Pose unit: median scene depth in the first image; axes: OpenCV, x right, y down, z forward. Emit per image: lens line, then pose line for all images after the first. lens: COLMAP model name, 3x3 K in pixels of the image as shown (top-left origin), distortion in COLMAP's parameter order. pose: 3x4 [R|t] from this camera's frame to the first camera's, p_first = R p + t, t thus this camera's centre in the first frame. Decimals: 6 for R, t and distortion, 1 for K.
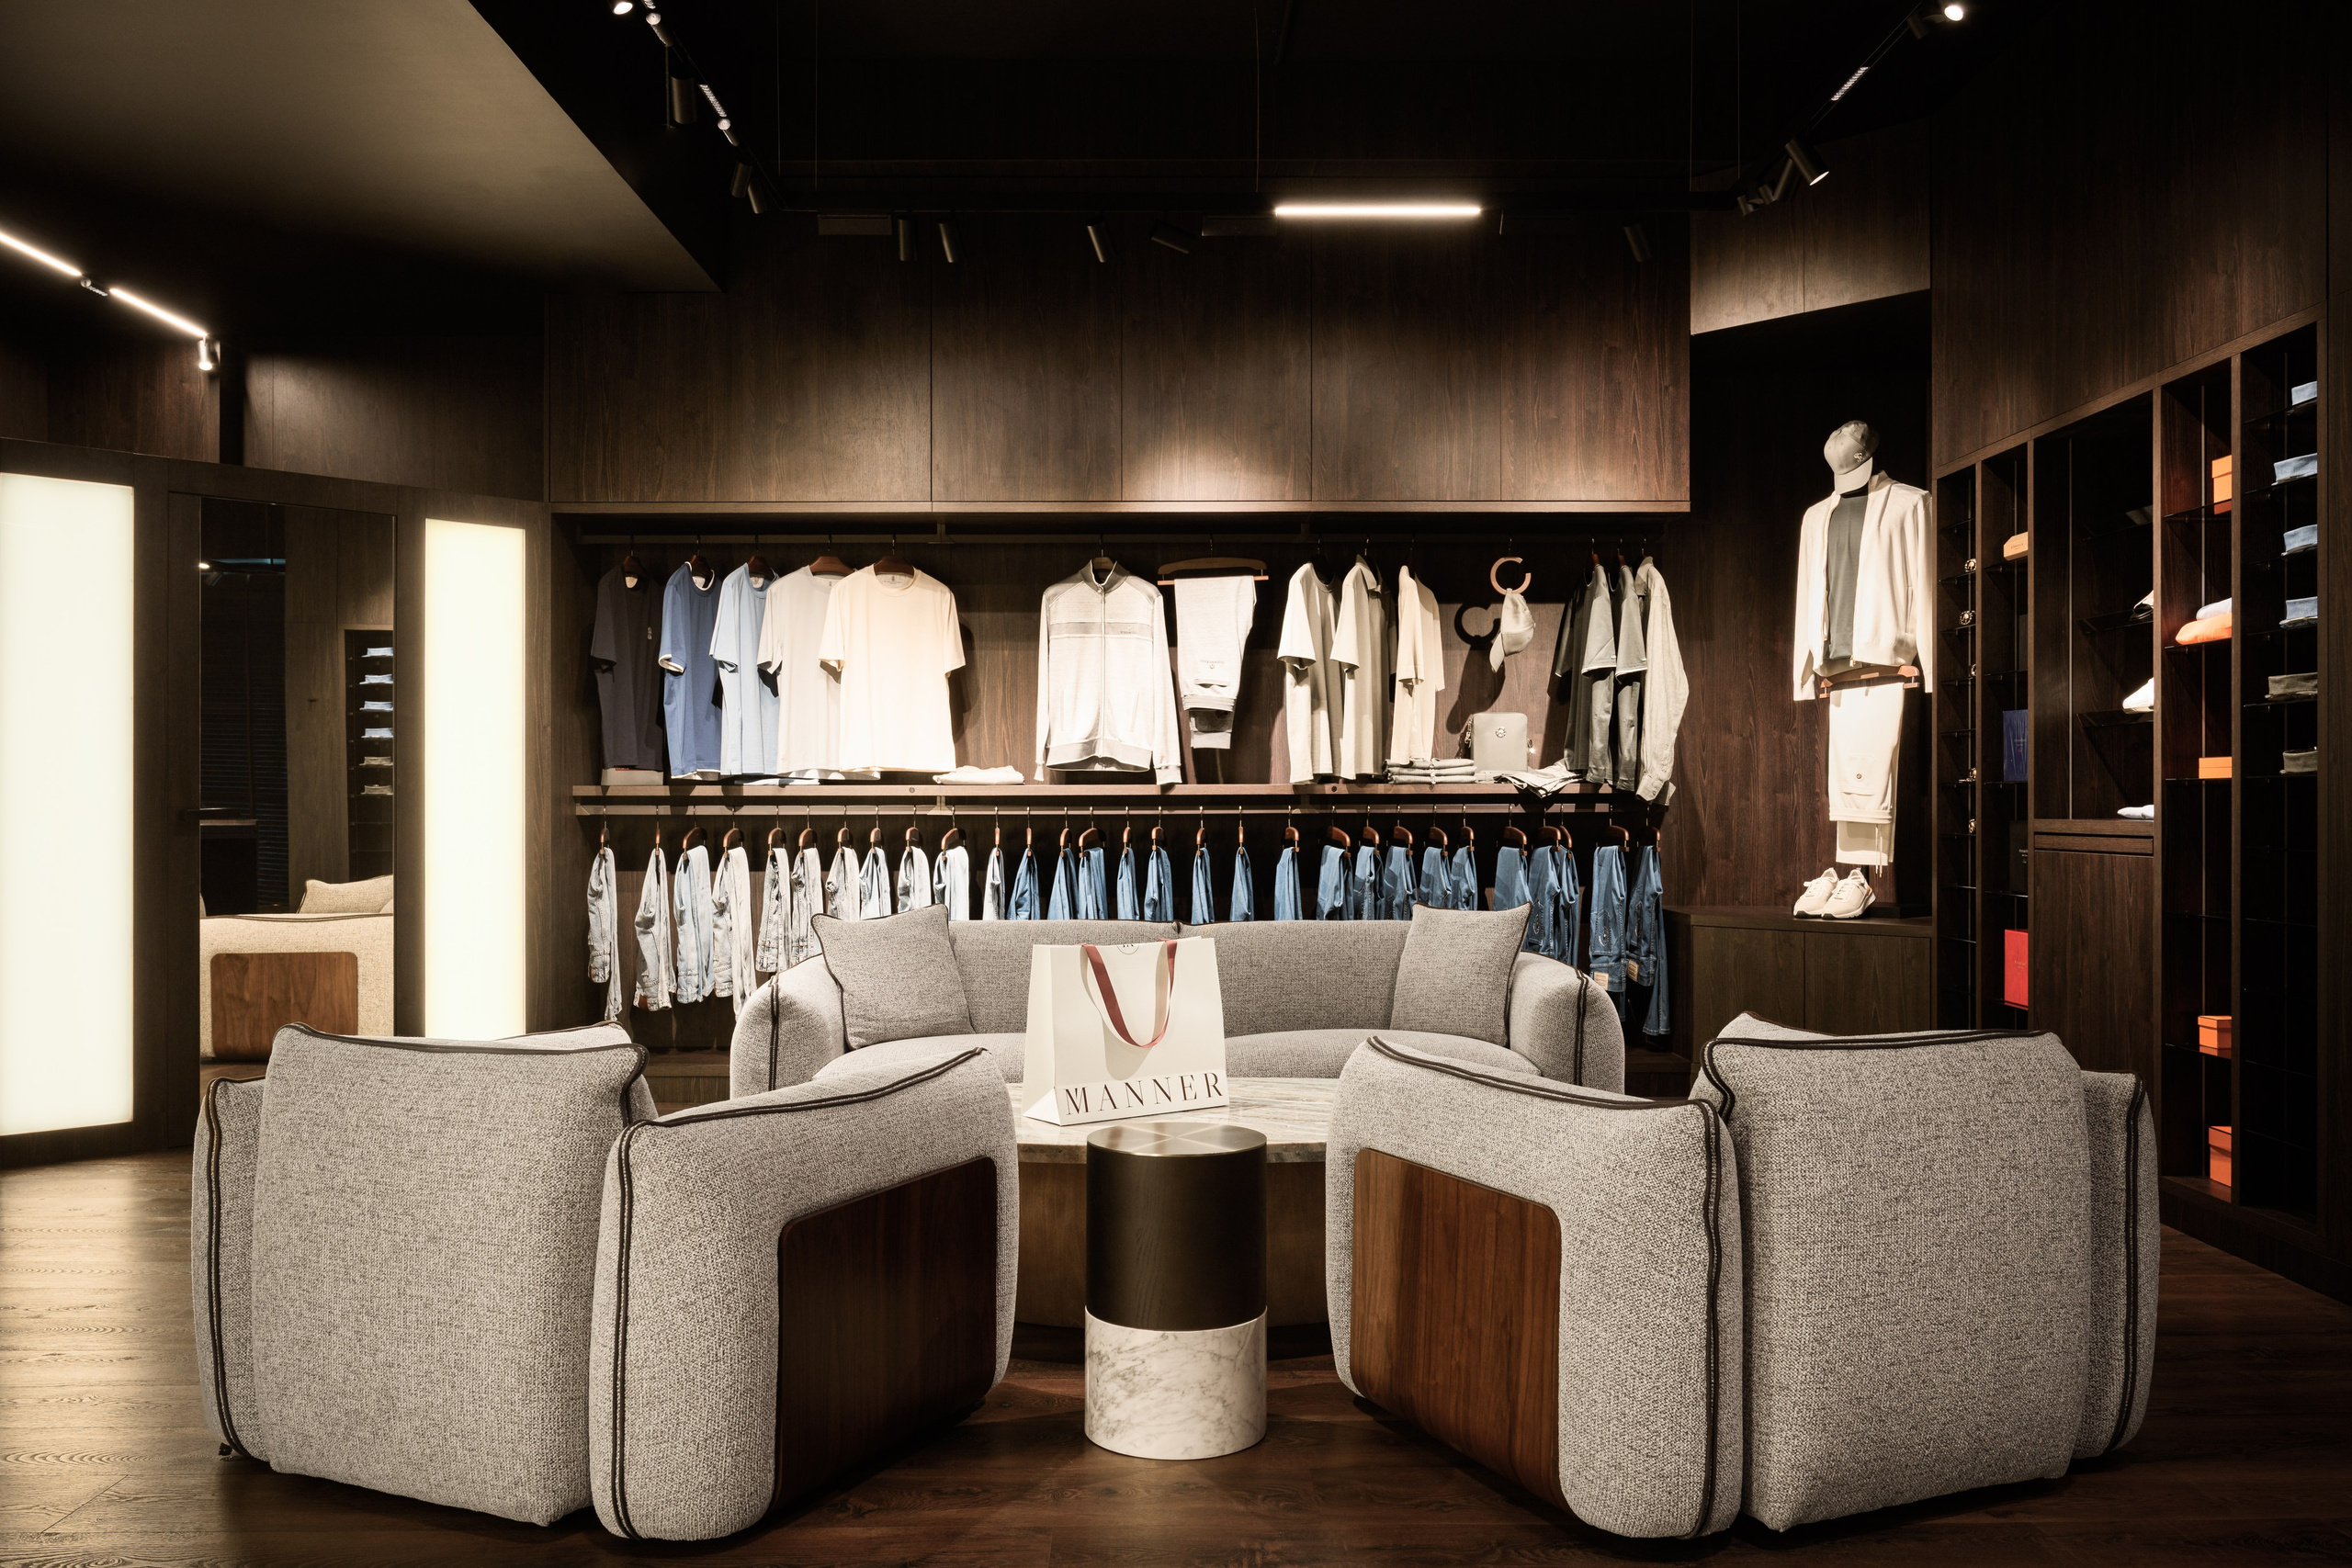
lens RADIAL K [[1925.4, 0, 1131.6], [0, 1925.4, 809.3], [0, 0, 1]] dist [-0.027307, -0.006025]
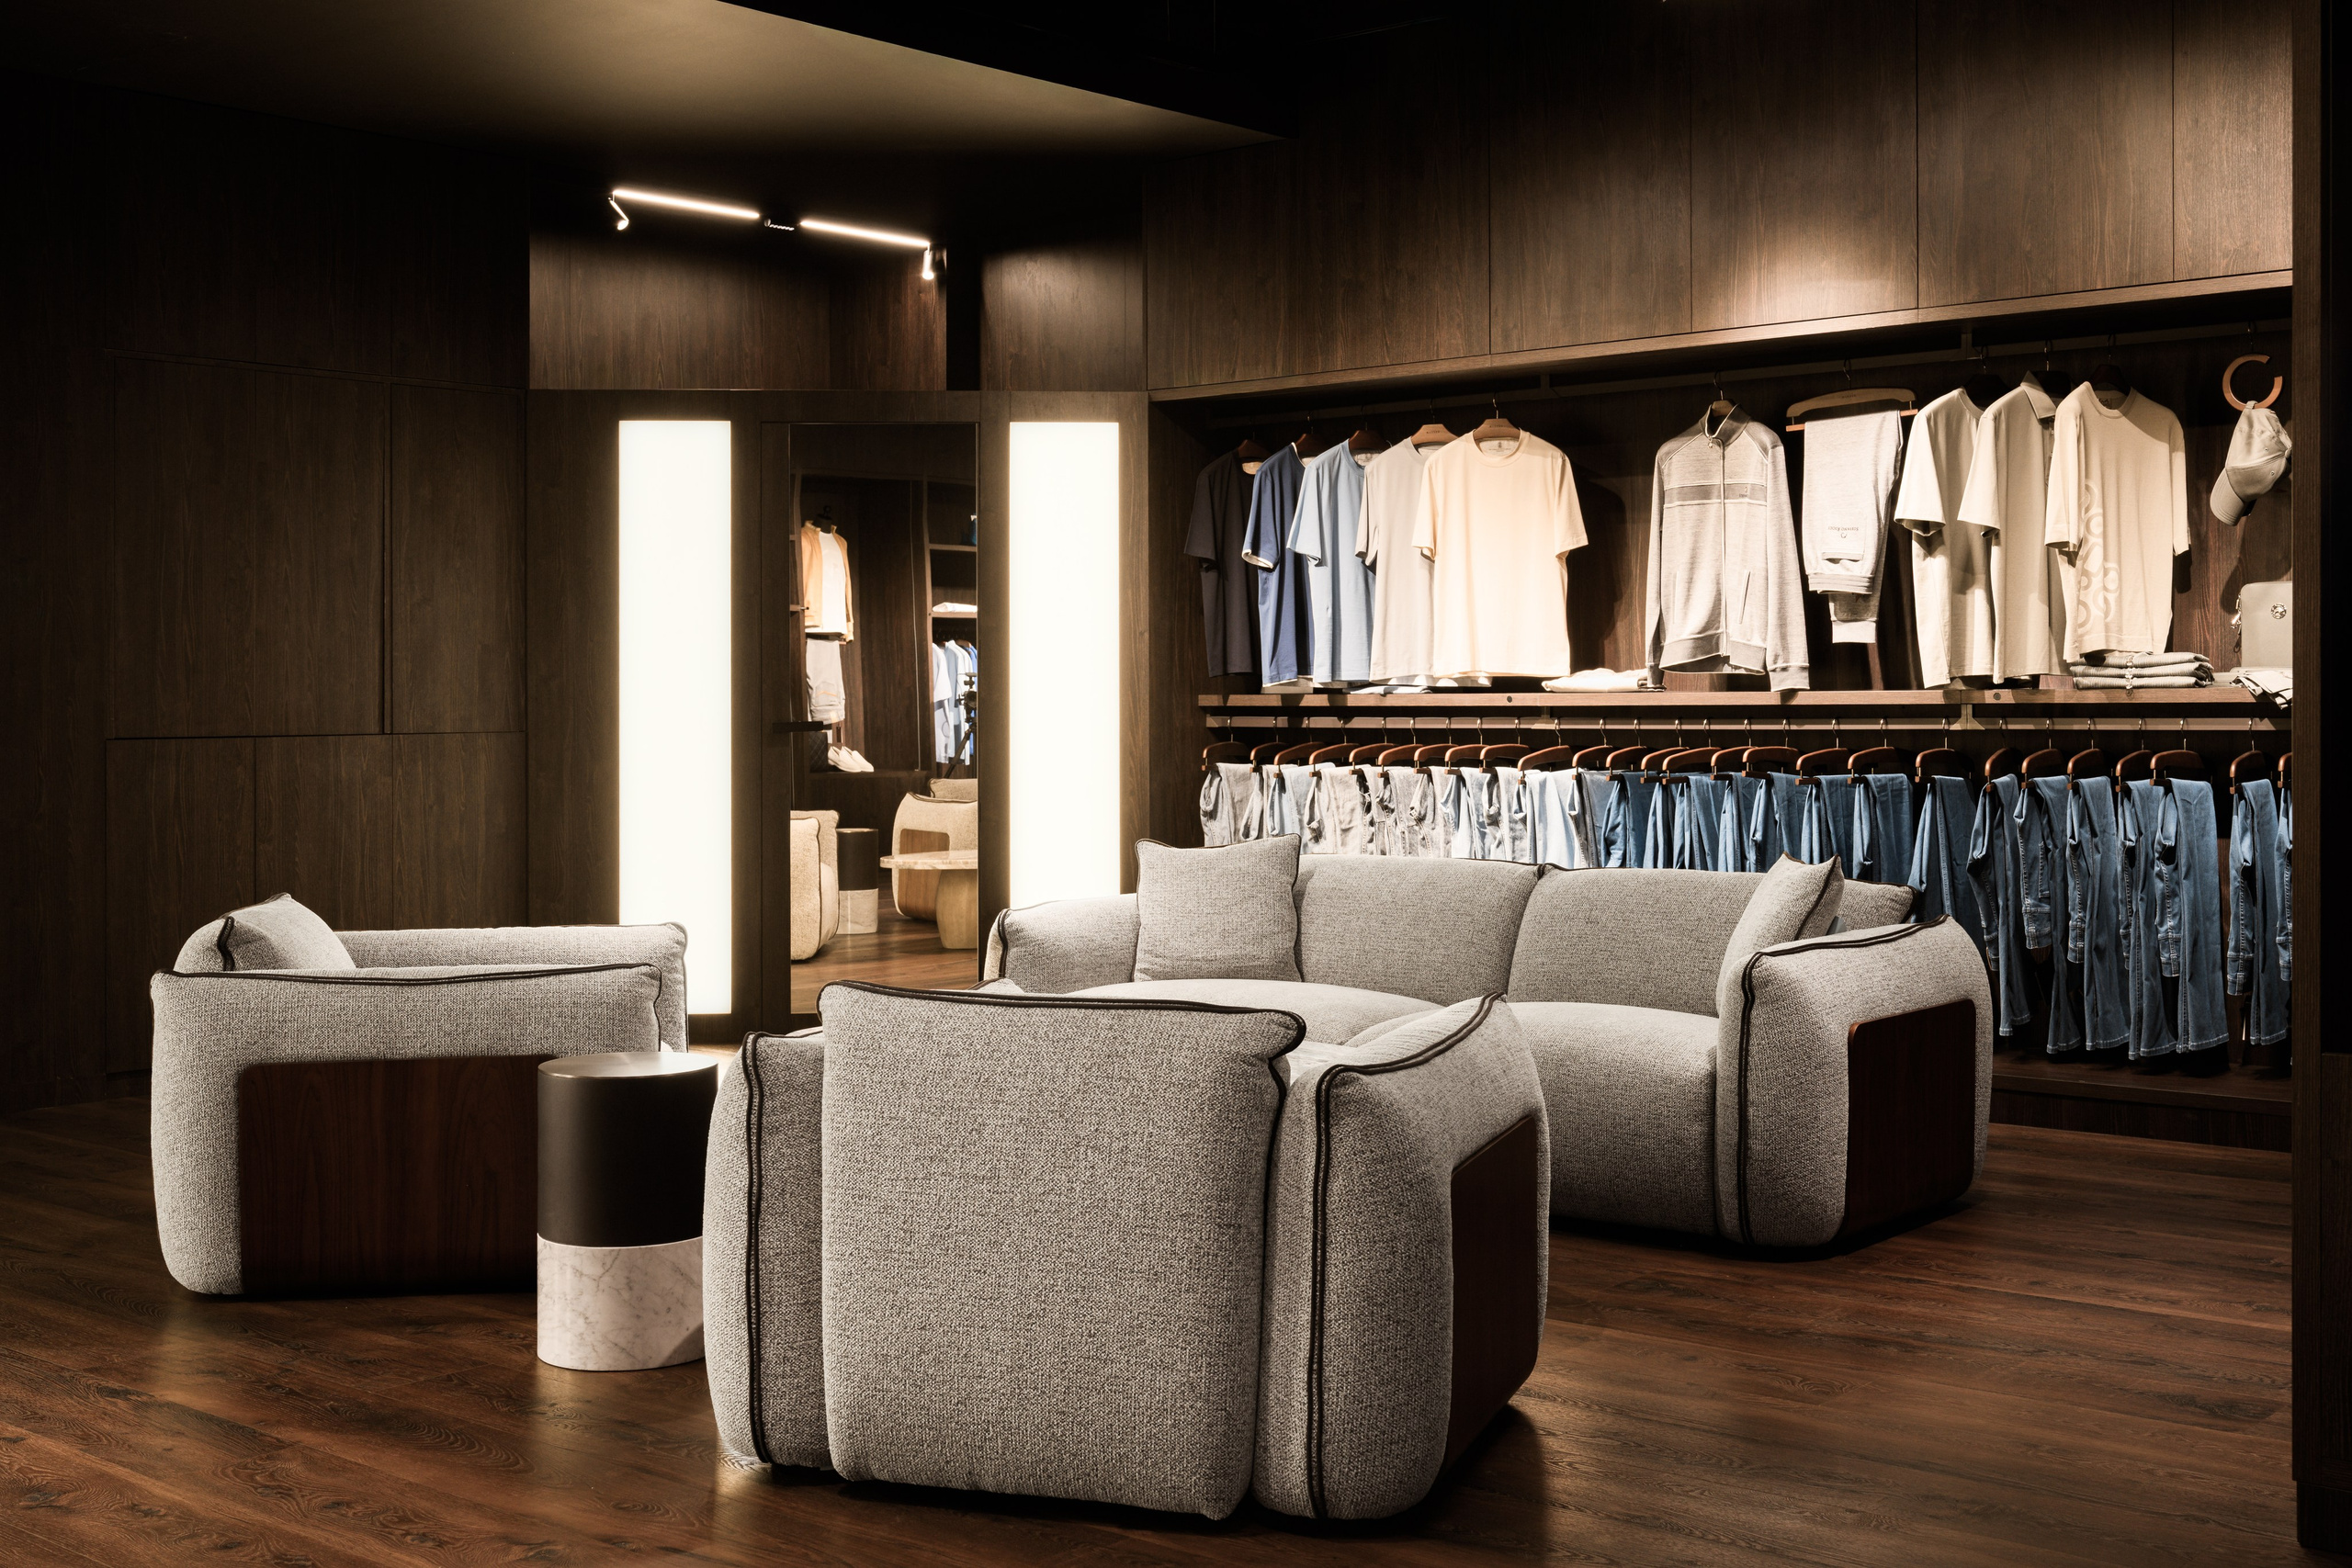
lens RADIAL K [[2733.1, 0, 1164.4], [0, 2733.1, 698.9], [0, 0, 1]] dist [-0.031016, 0.000000]
pose [[0.738288, -0.002042, -0.674483, 0.569459], [0.002604, 0.999997, -0.000177, -0.010261], [0.674481, -0.001626, 0.738290, 0.028175]]
